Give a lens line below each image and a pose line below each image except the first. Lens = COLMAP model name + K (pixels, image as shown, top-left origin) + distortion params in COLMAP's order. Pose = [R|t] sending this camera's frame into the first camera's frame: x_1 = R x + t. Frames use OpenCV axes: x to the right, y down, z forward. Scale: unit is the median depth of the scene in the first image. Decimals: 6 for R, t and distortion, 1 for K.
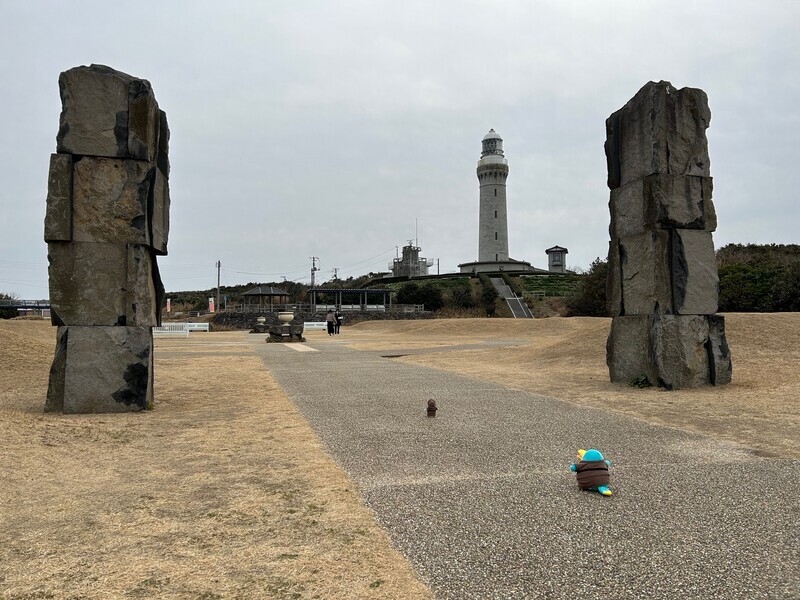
lens RADIAL K [[611.1, 0, 400.0], [0, 611.1, 300.0], [0, 0, 1]] dist [0.042217, -0.004708]
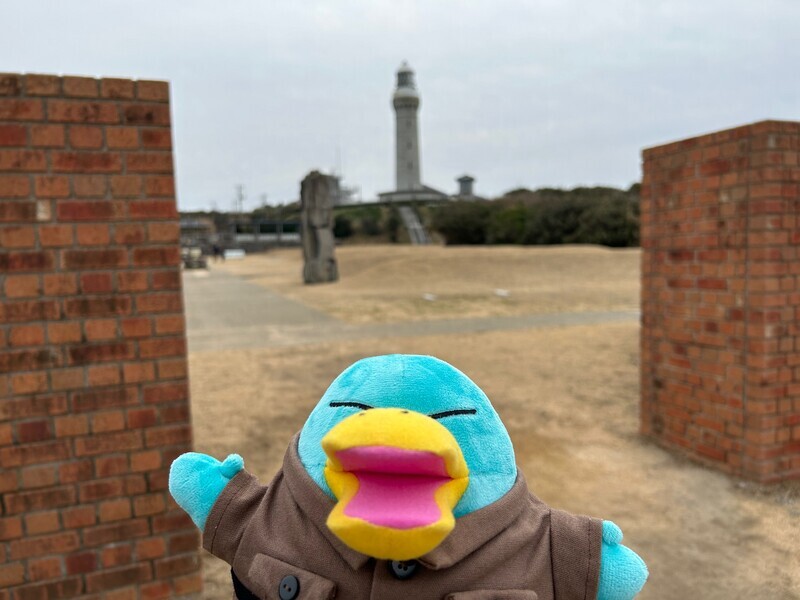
lens RADIAL K [[623.2, 0, 400.0], [0, 623.2, 300.0], [0, 0, 1]] dist [0.087034, -0.000743]
pose [[0.995493, -0.026054, 0.091186, 0.037537], [0.014575, 0.992130, 0.124364, -0.009606], [-0.093708, -0.122474, 0.988038, -0.125483]]
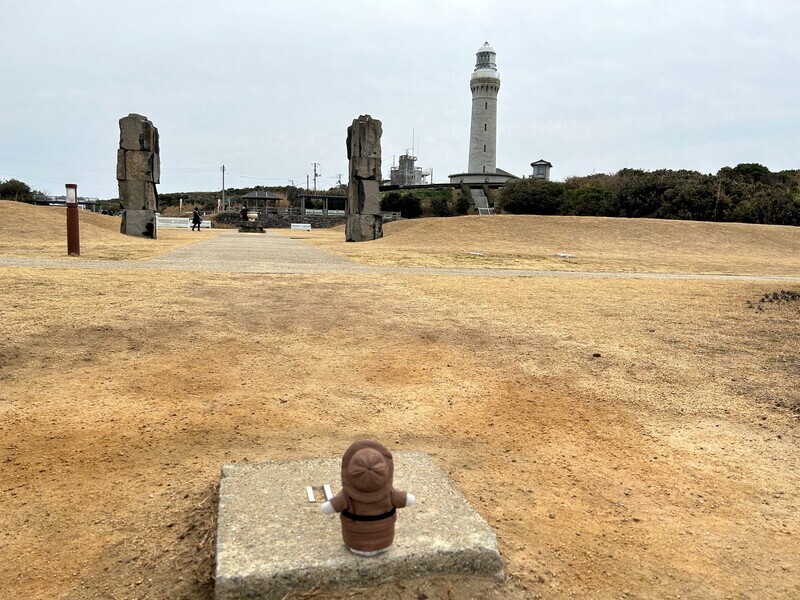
lens RADIAL K [[611.1, 0, 400.0], [0, 611.1, 300.0], [0, 0, 1]] dist [0.042217, -0.004708]
pose [[0.999232, 0.034115, -0.019302, 0.045151], [-0.030838, 0.988186, 0.150123, -0.000648], [0.024195, -0.149412, 0.988479, -0.104203]]
